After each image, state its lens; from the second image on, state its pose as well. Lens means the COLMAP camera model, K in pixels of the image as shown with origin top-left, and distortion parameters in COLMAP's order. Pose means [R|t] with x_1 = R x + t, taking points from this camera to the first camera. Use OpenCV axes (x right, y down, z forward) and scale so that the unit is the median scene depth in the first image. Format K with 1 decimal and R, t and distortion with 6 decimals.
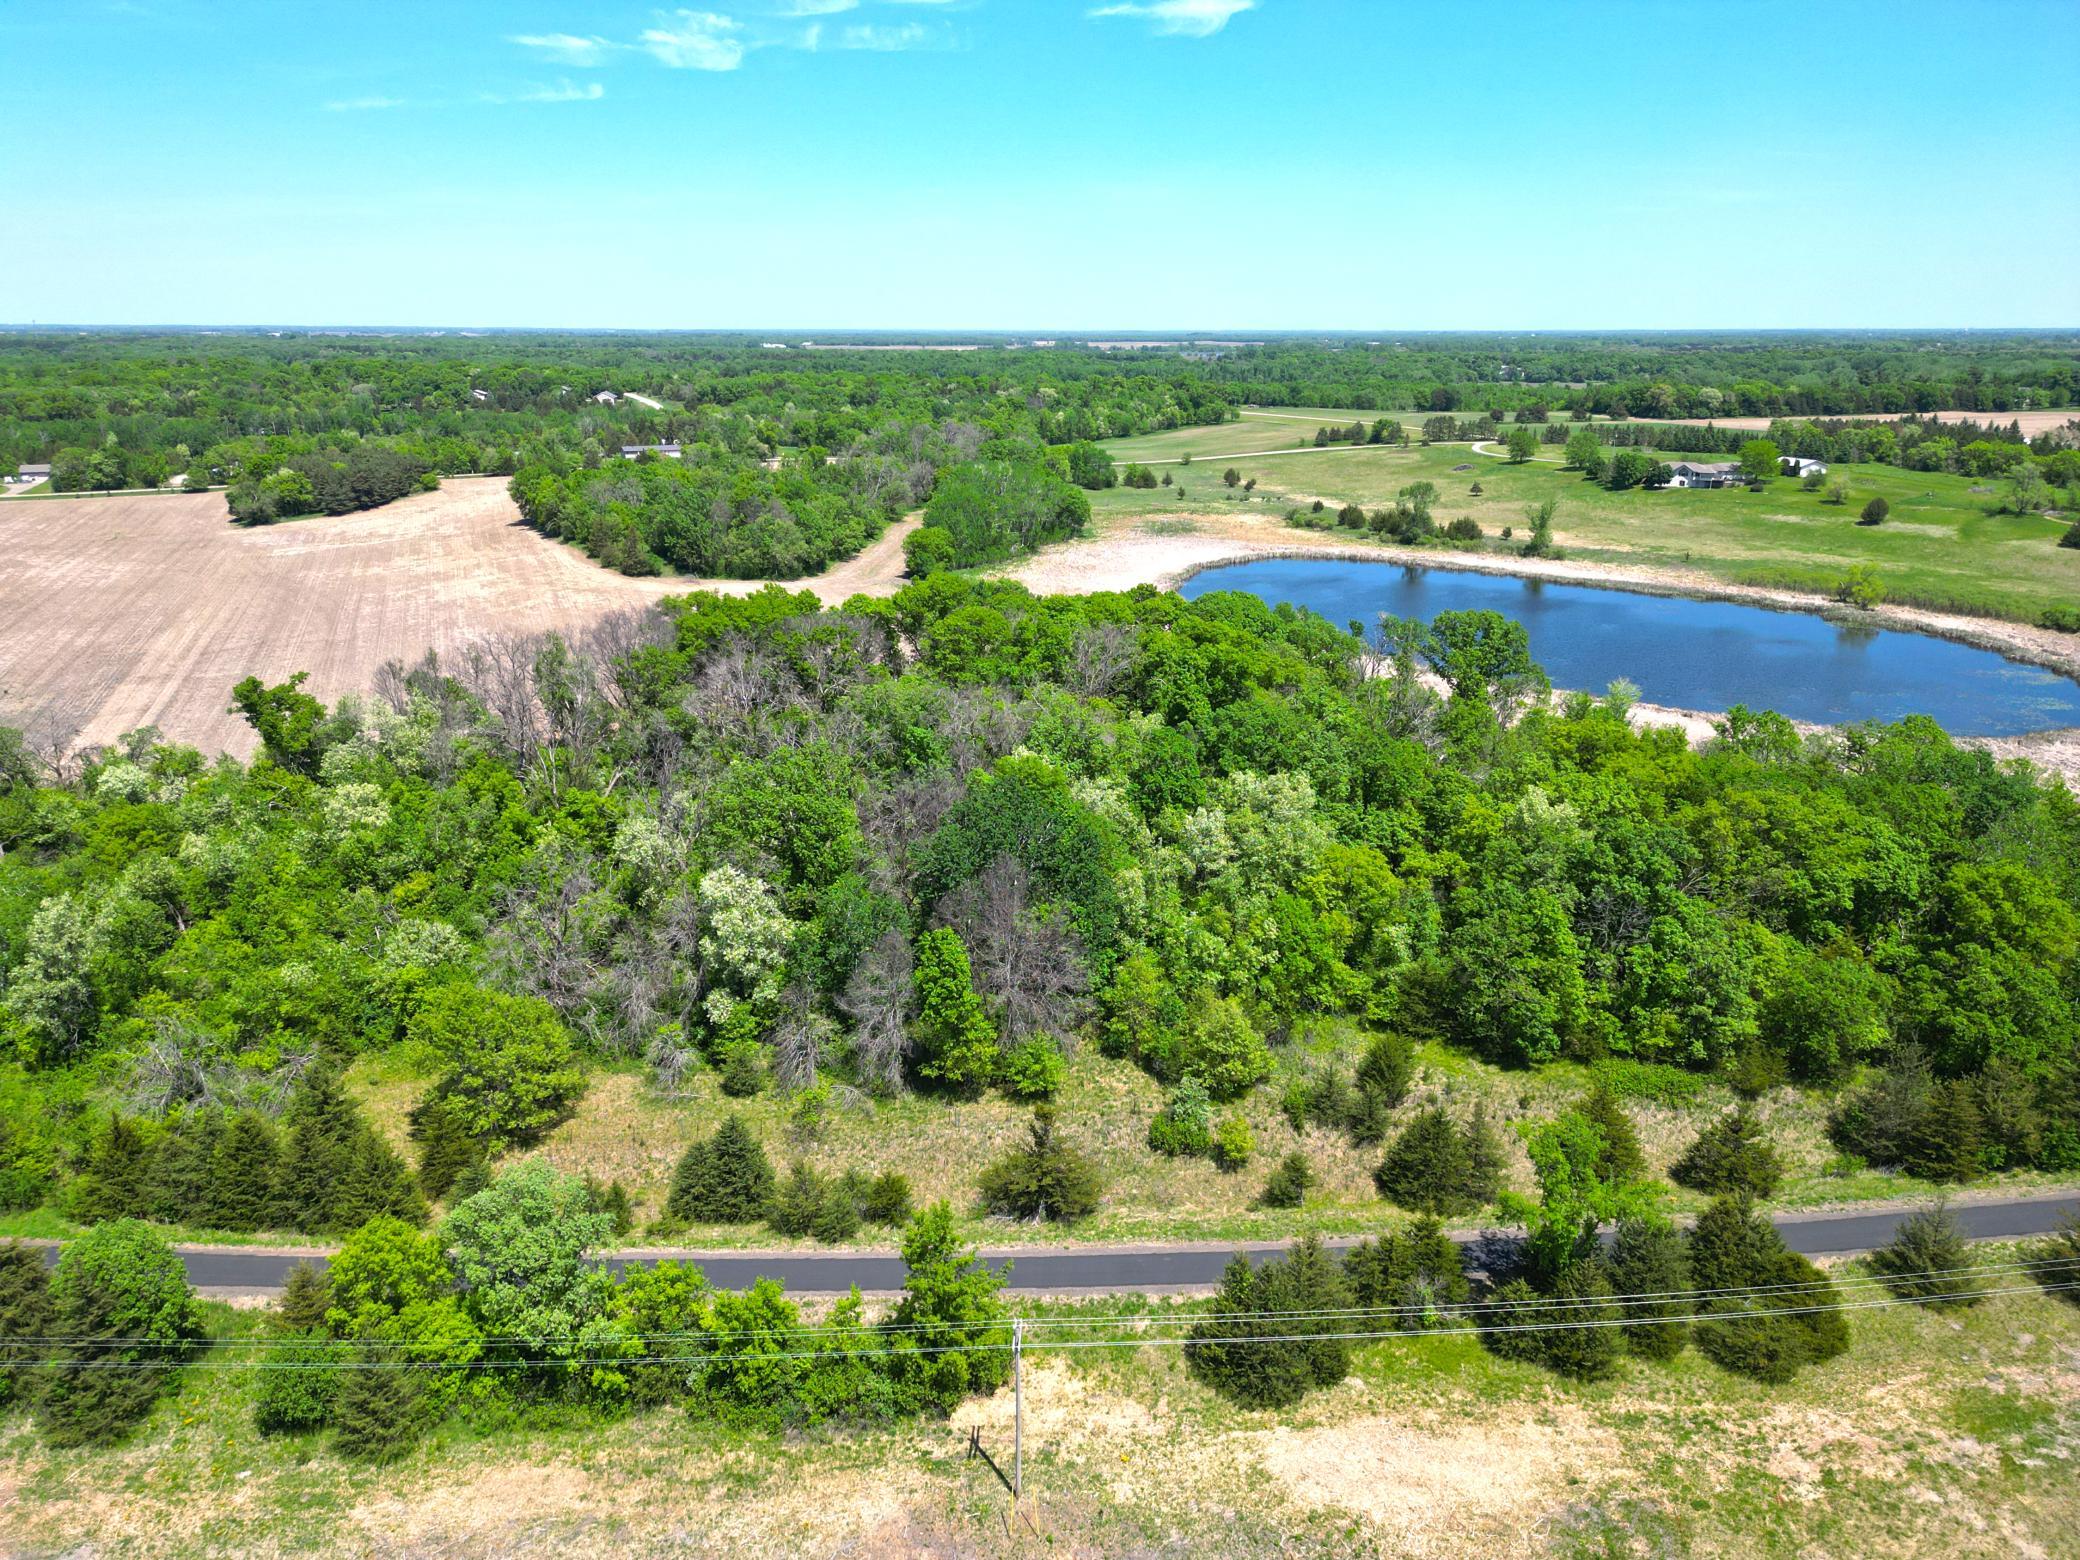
lens RADIAL K [[1526.0, 0, 1052.4], [0, 1526.0, 786.1], [0, 0, 1]] dist [0.075833, -0.074597]
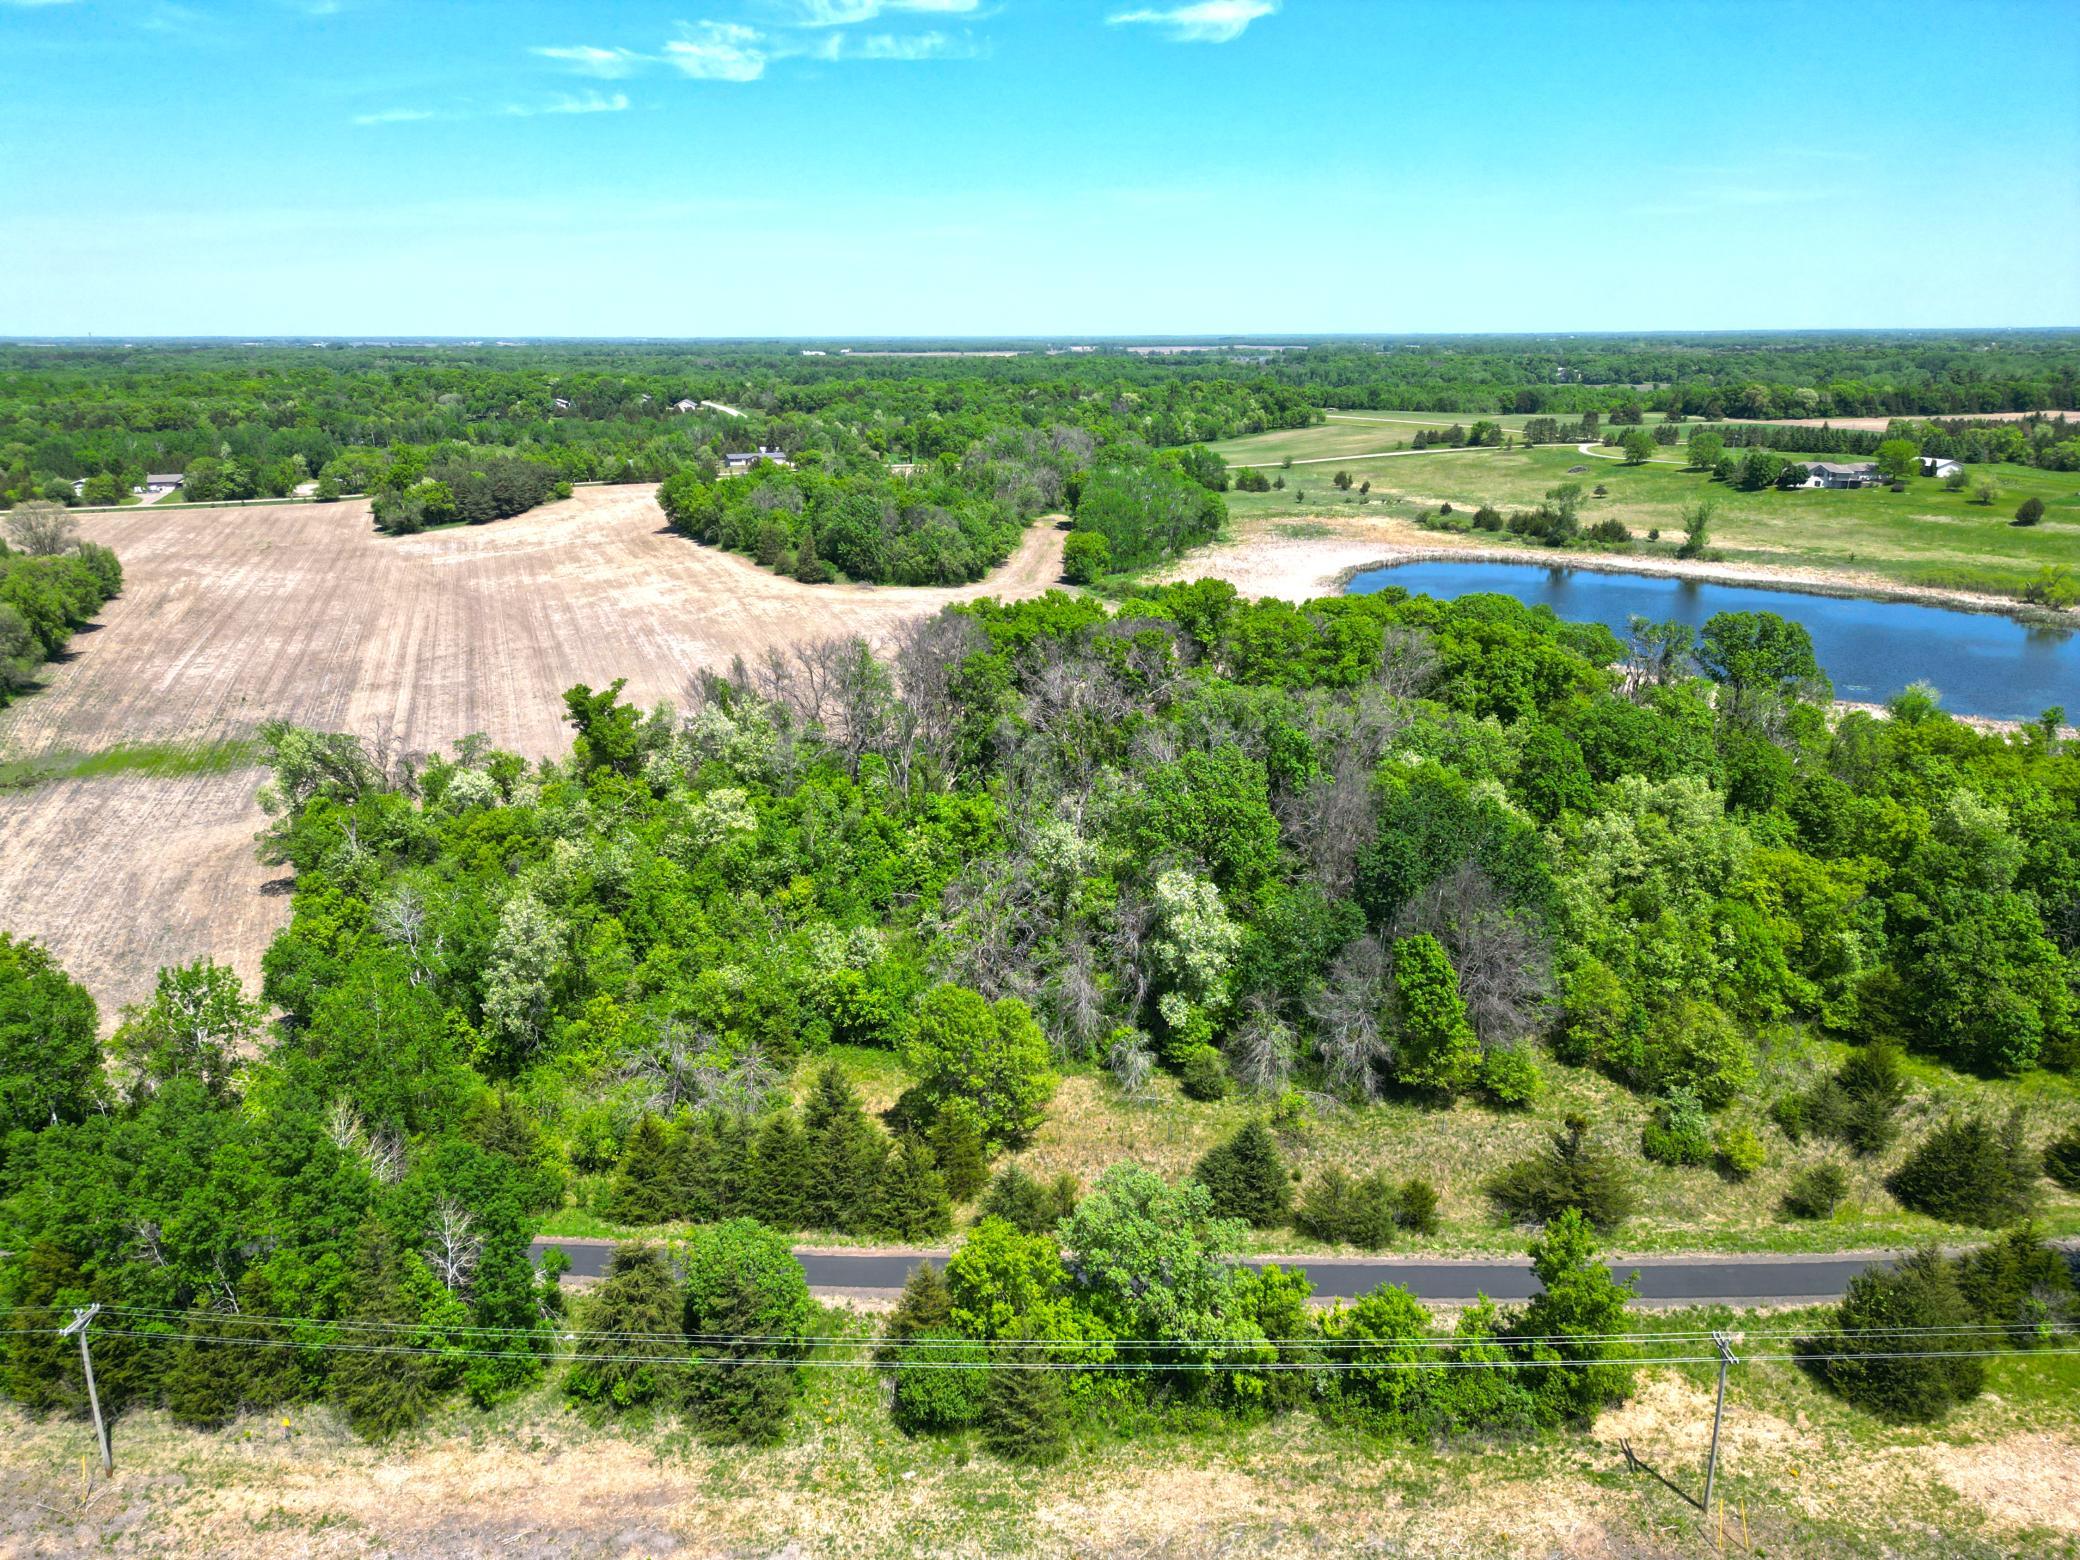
lens RADIAL K [[1526.0, 0, 1052.4], [0, 1526.0, 786.1], [0, 0, 1]] dist [0.075833, -0.074597]
pose [[0.999838, -0.001376, -0.017970, -0.213546], [0.001317, 0.999994, -0.003262, 0.000200], [0.017974, 0.003238, 0.999833, 0.000084]]
